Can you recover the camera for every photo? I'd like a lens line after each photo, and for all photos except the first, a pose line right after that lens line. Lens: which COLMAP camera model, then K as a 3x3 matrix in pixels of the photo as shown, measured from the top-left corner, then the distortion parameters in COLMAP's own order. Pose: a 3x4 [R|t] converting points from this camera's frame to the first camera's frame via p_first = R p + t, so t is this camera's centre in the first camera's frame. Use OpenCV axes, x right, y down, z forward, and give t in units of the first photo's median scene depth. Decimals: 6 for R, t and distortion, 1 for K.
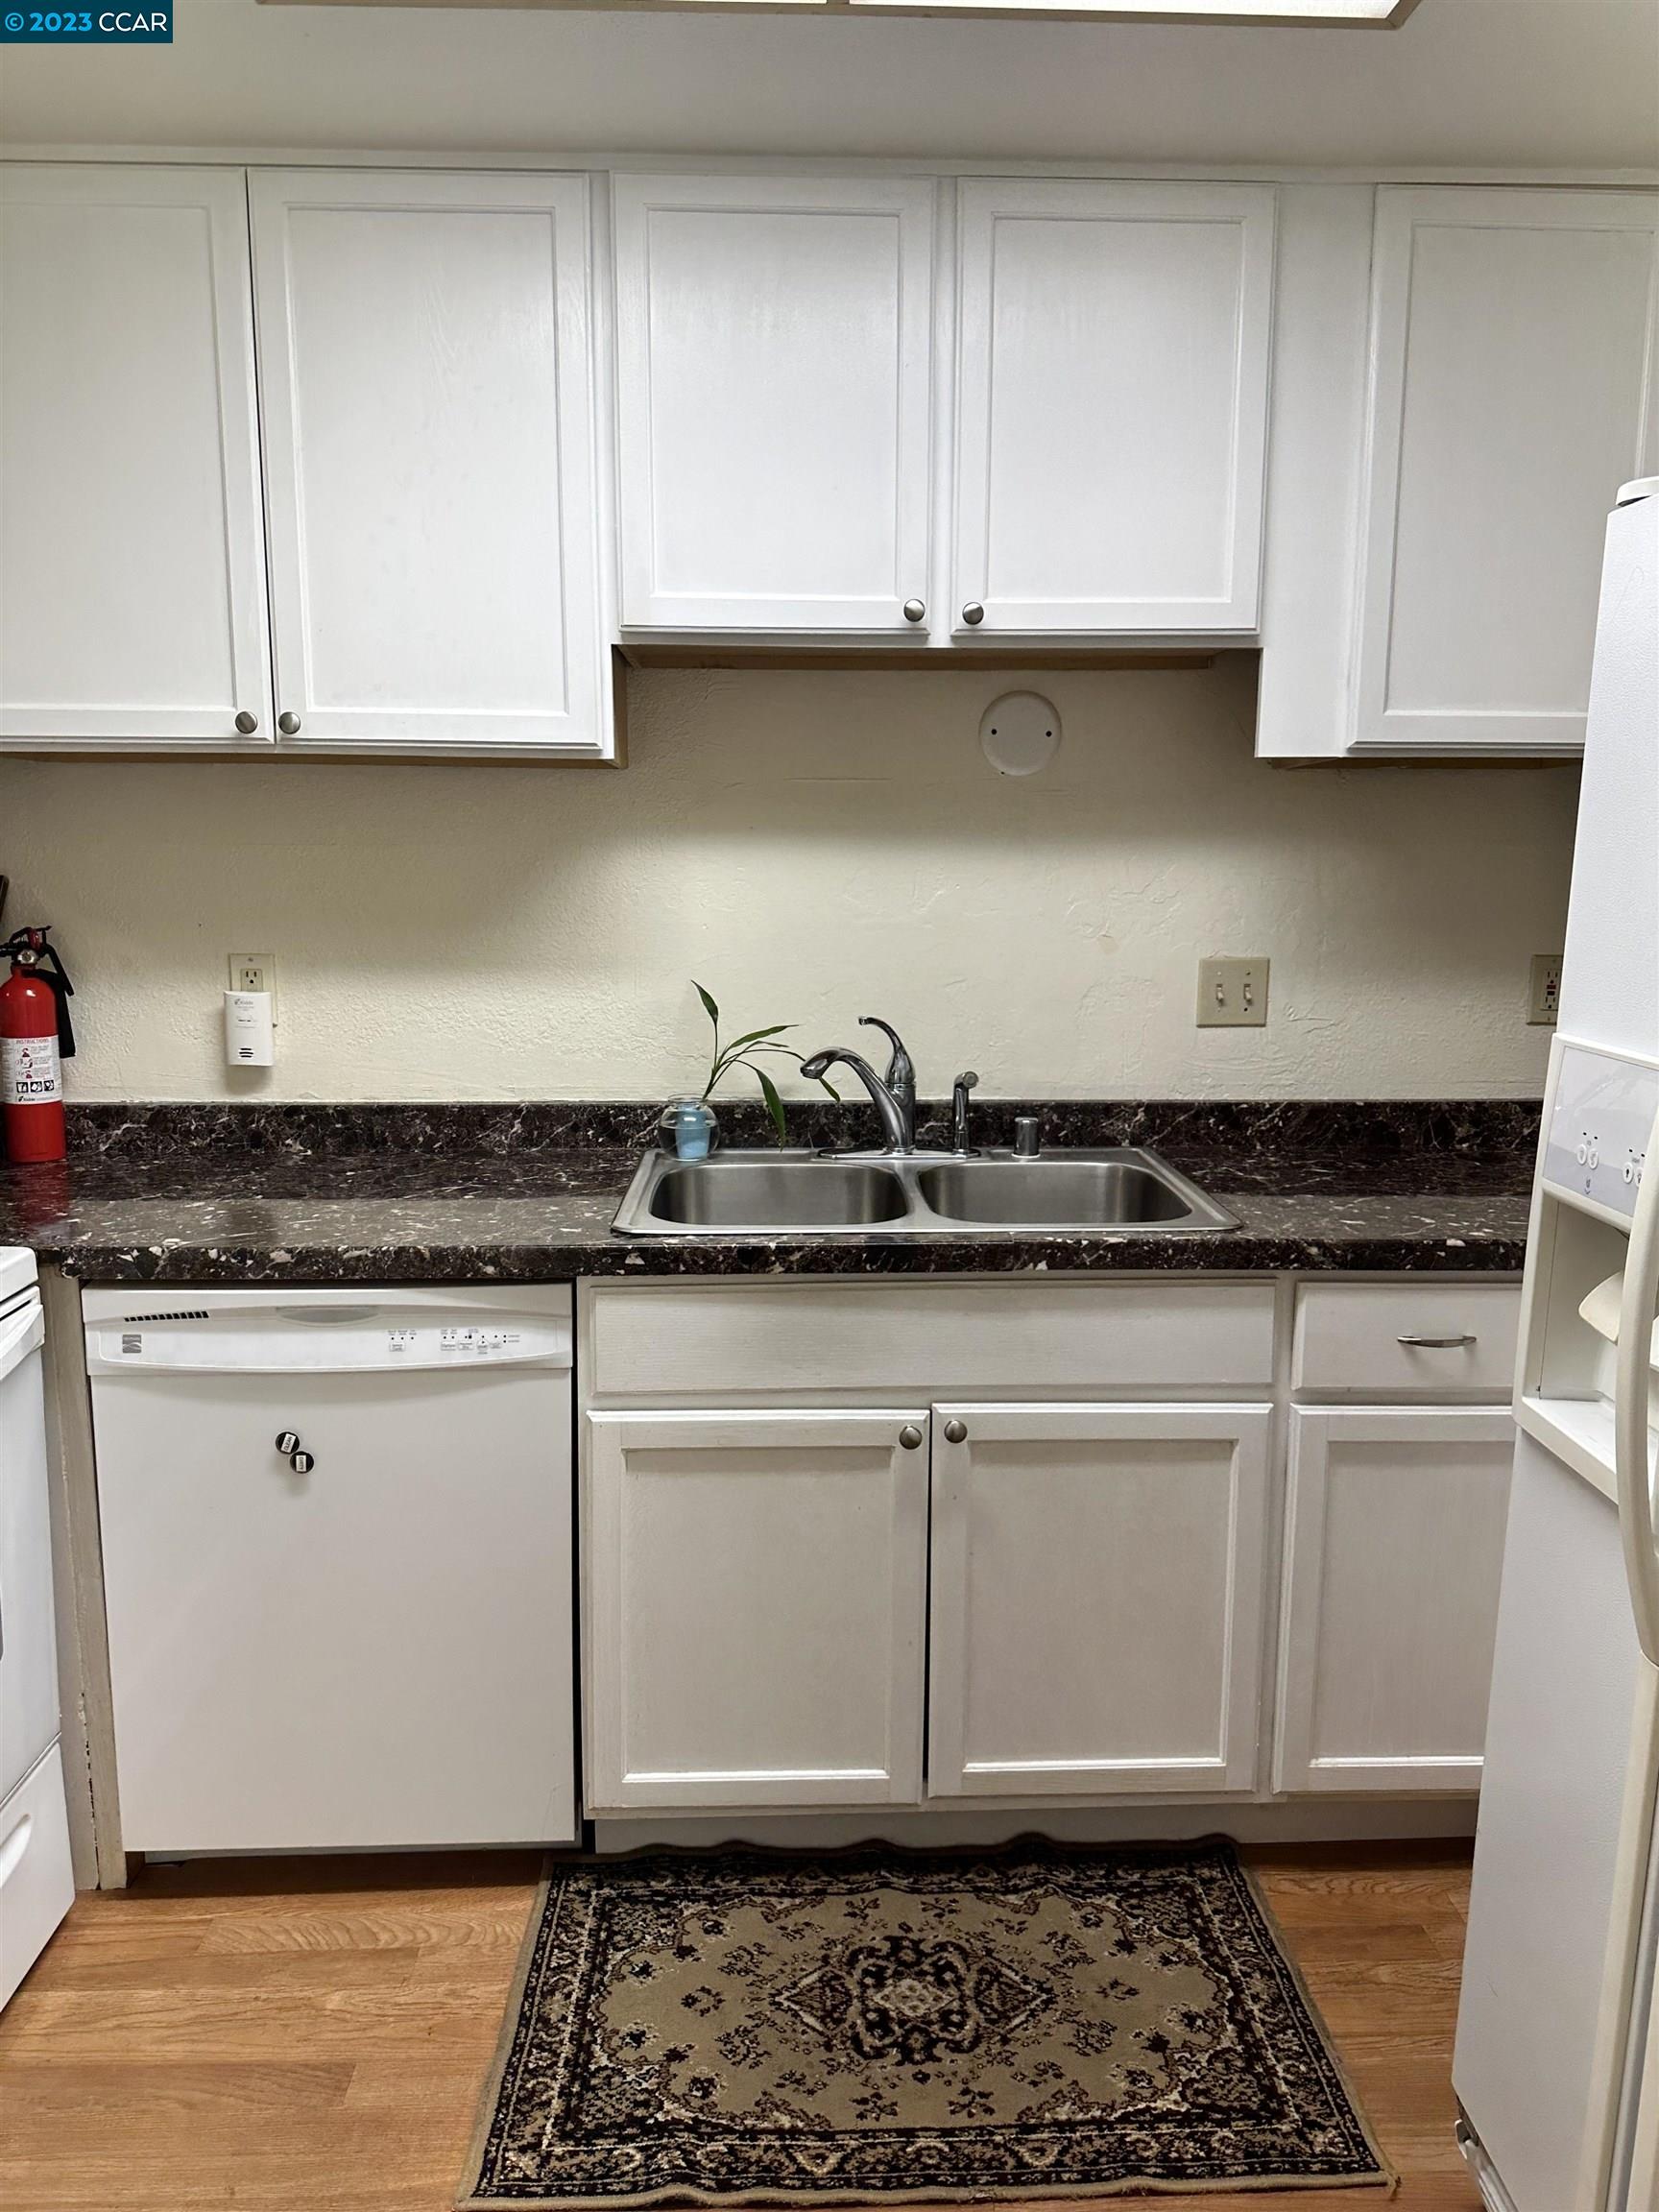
lens RADIAL K [[1569.4, 0, 818.1], [0, 1569.4, 1092.4], [0, 0, 1]] dist [0.047299, -0.053191]
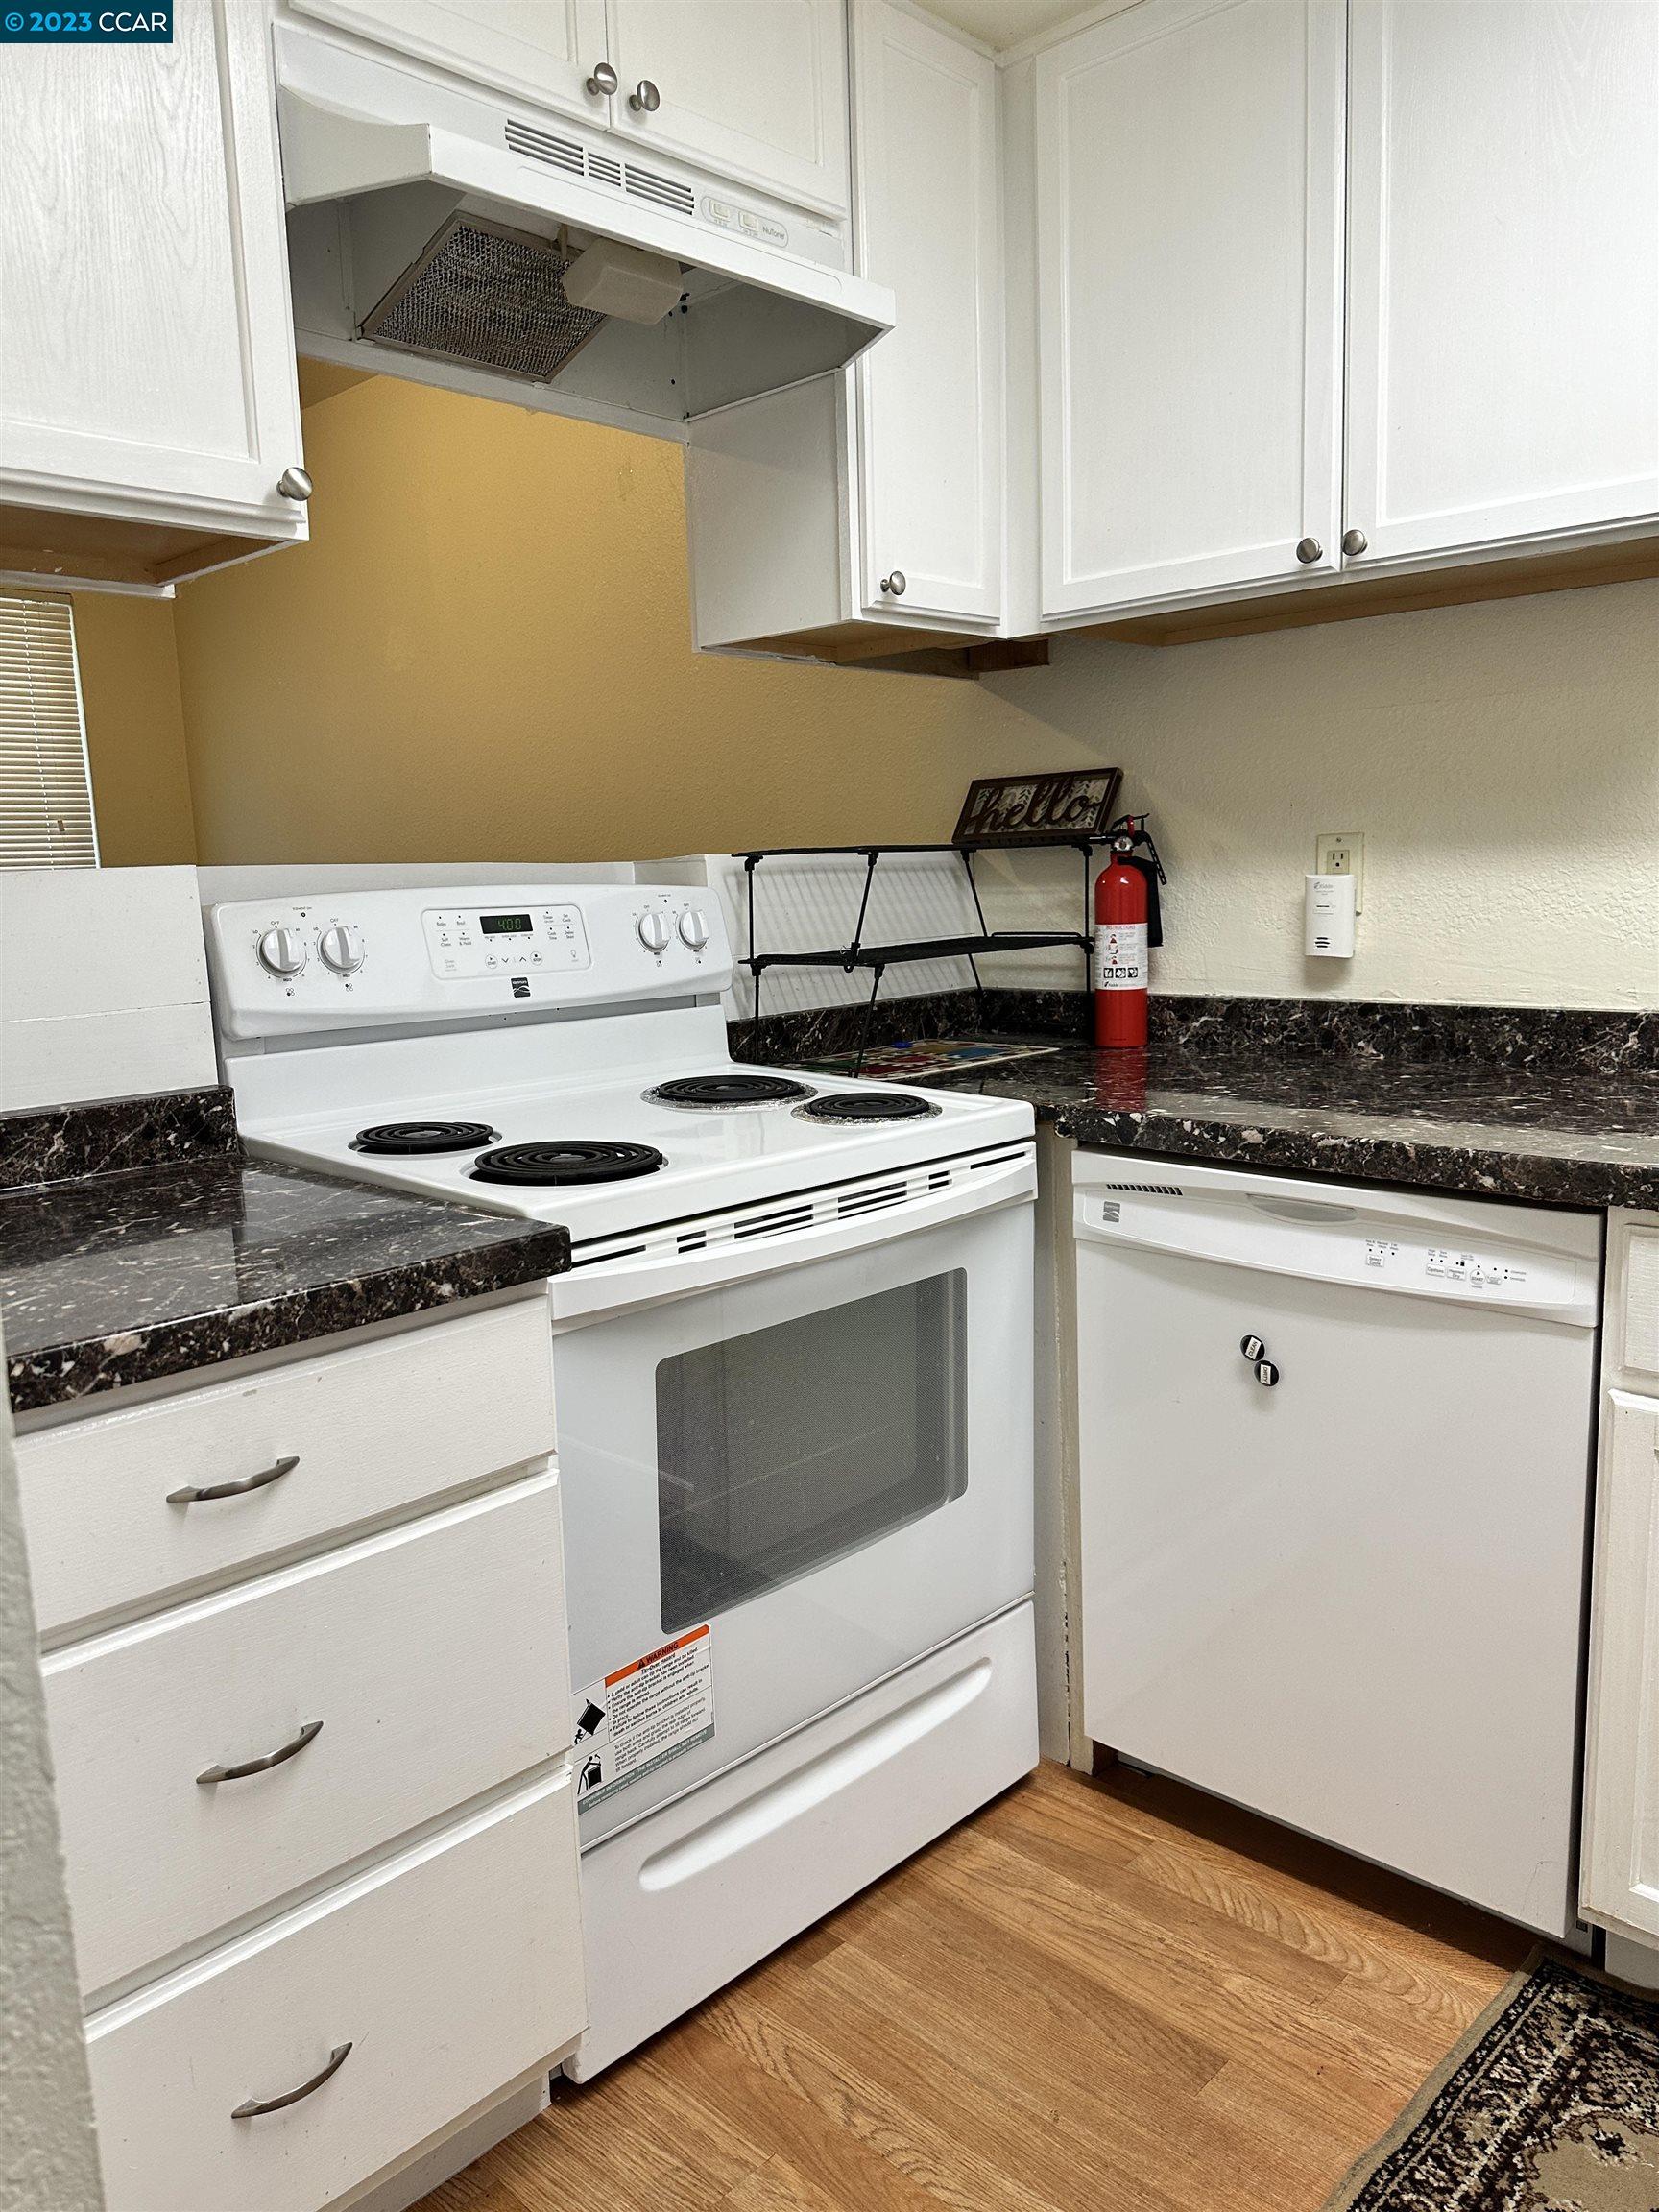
lens RADIAL K [[1569.4, 0, 841.6], [0, 1569.4, 1099.7], [0, 0, 1]] dist [0.047299, -0.053191]
pose [[0.702248, 0.083629, -0.707003, 0.114603], [-0.078278, 0.996126, 0.040077, 0.061954], [0.707616, 0.027199, 0.706074, 0.197256]]
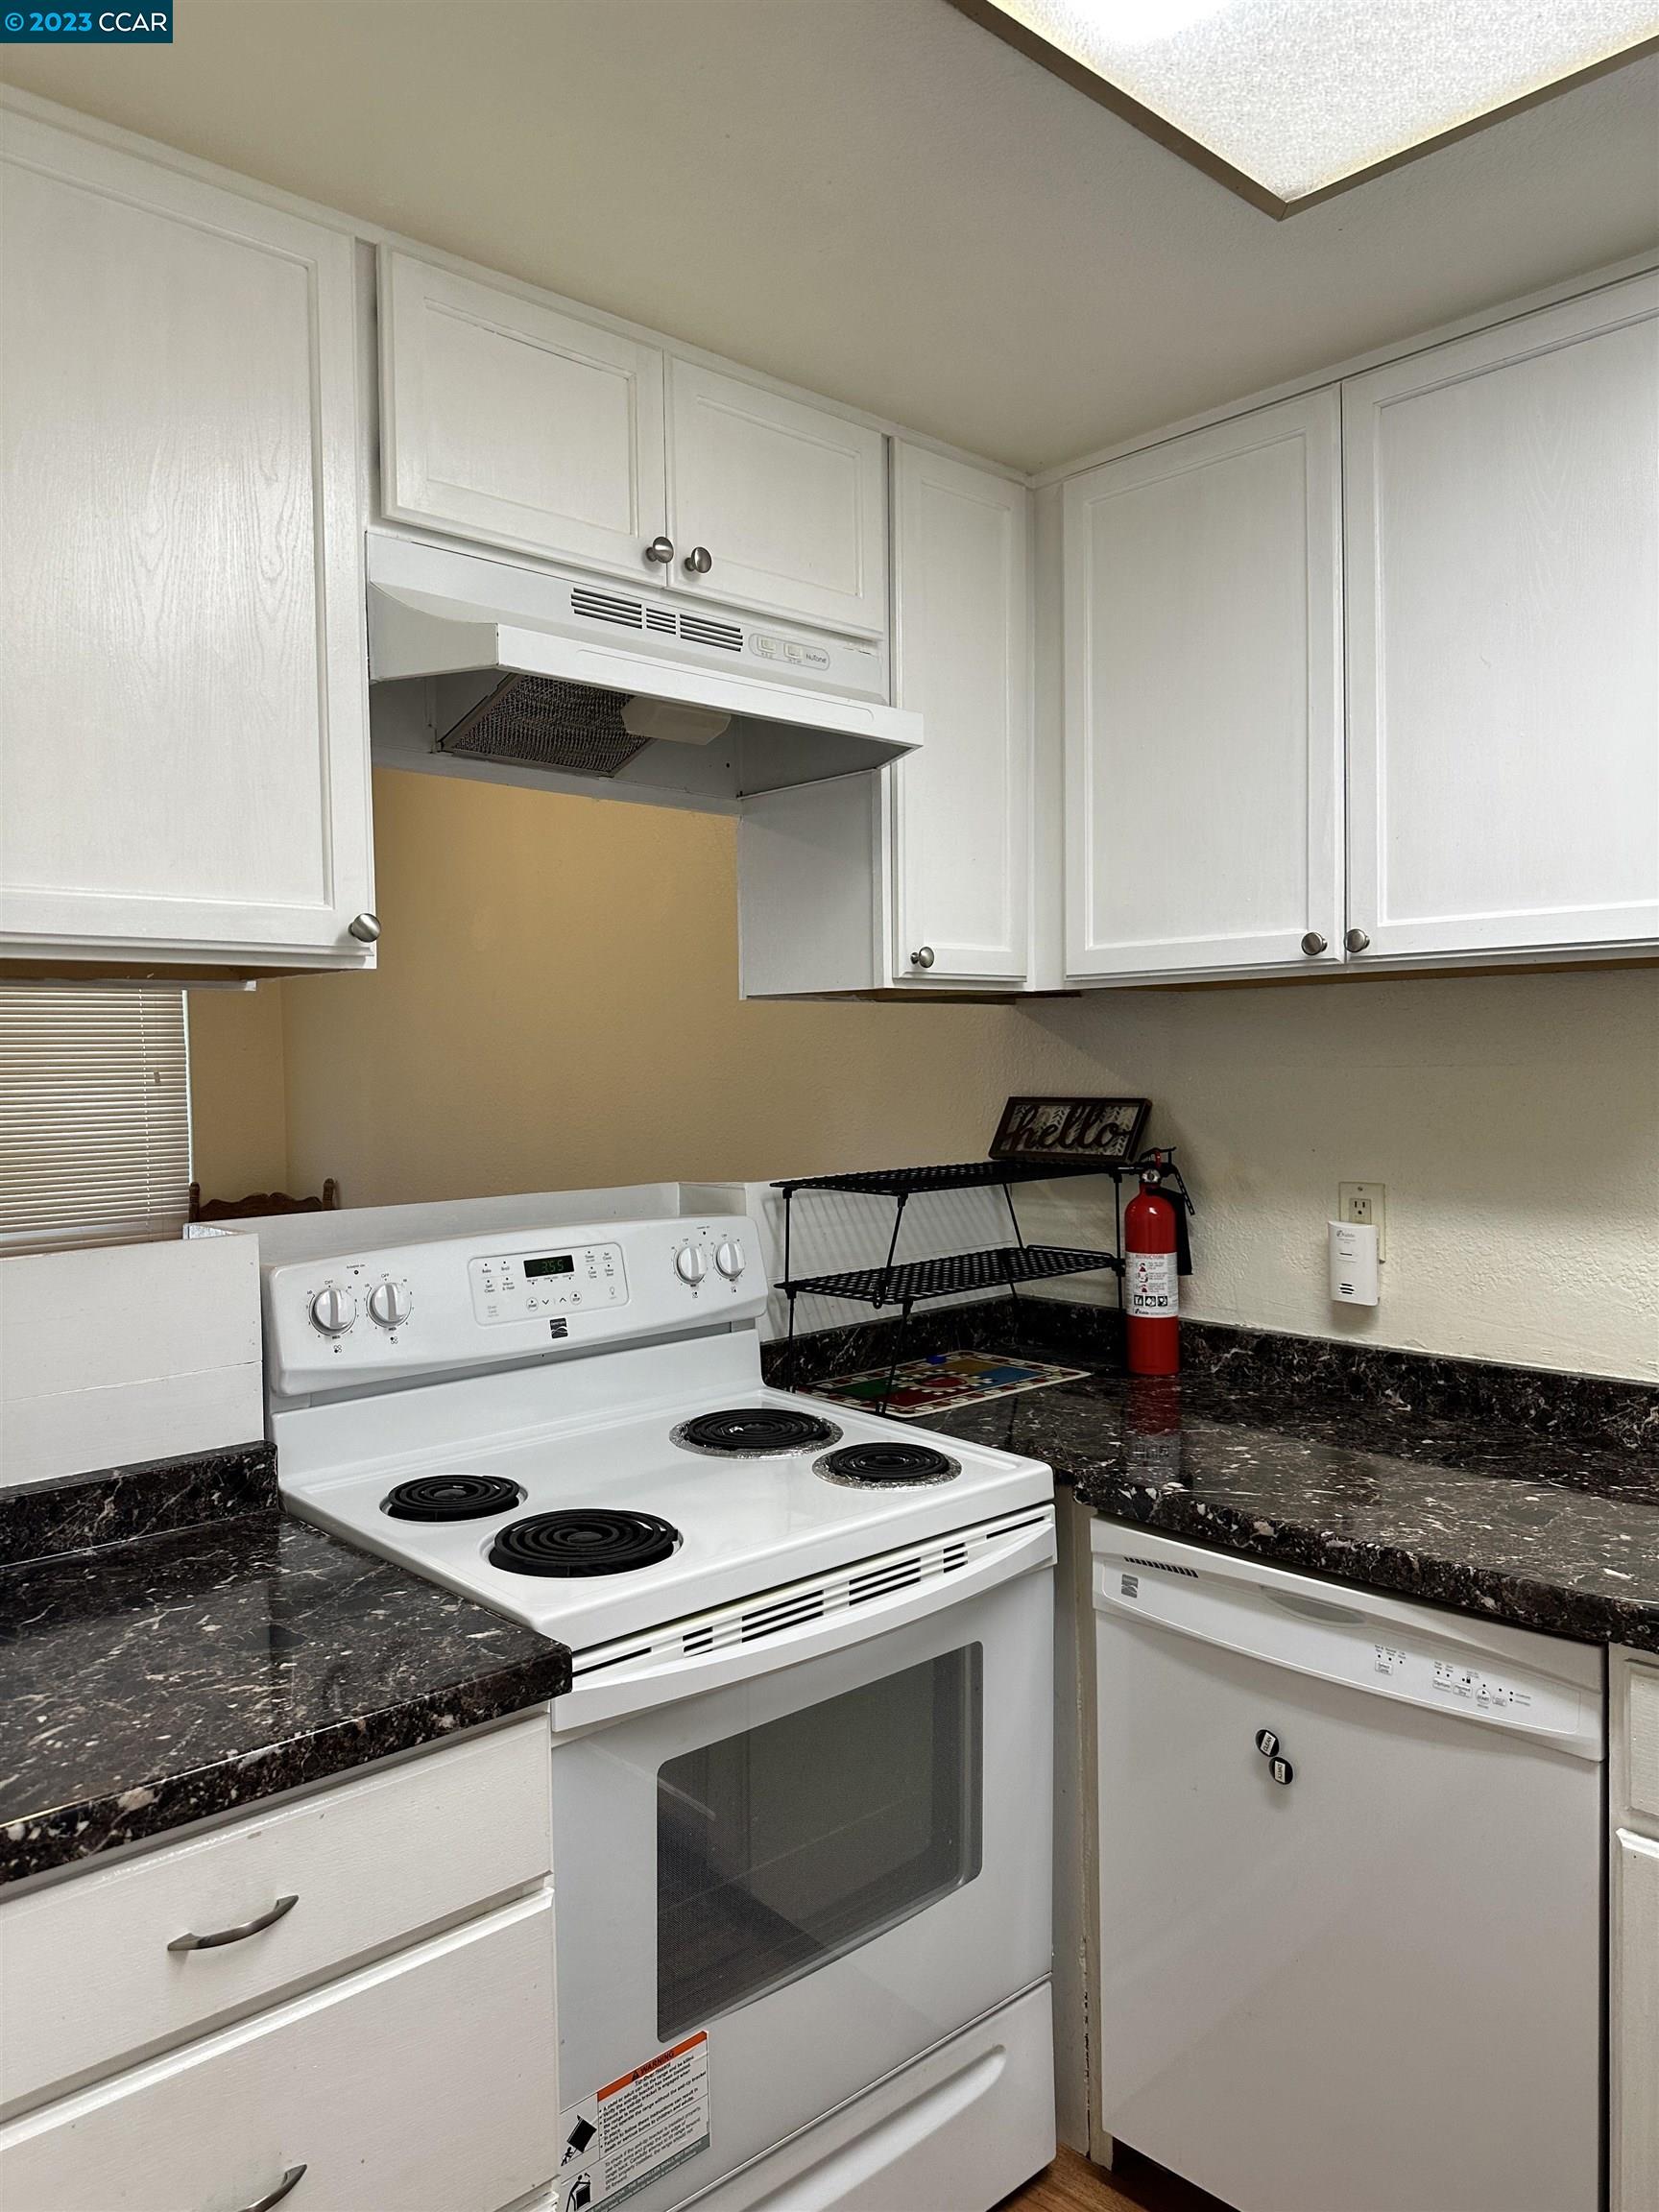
lens RADIAL K [[1569.4, 0, 840.3], [0, 1569.4, 1097.0], [0, 0, 1]] dist [0.047299, -0.053191]
pose [[0.665841, 0.008986, -0.746039, 0.158283], [-0.099416, 0.992079, -0.076779, -0.043961], [0.739440, 0.125291, 0.661461, 0.185987]]
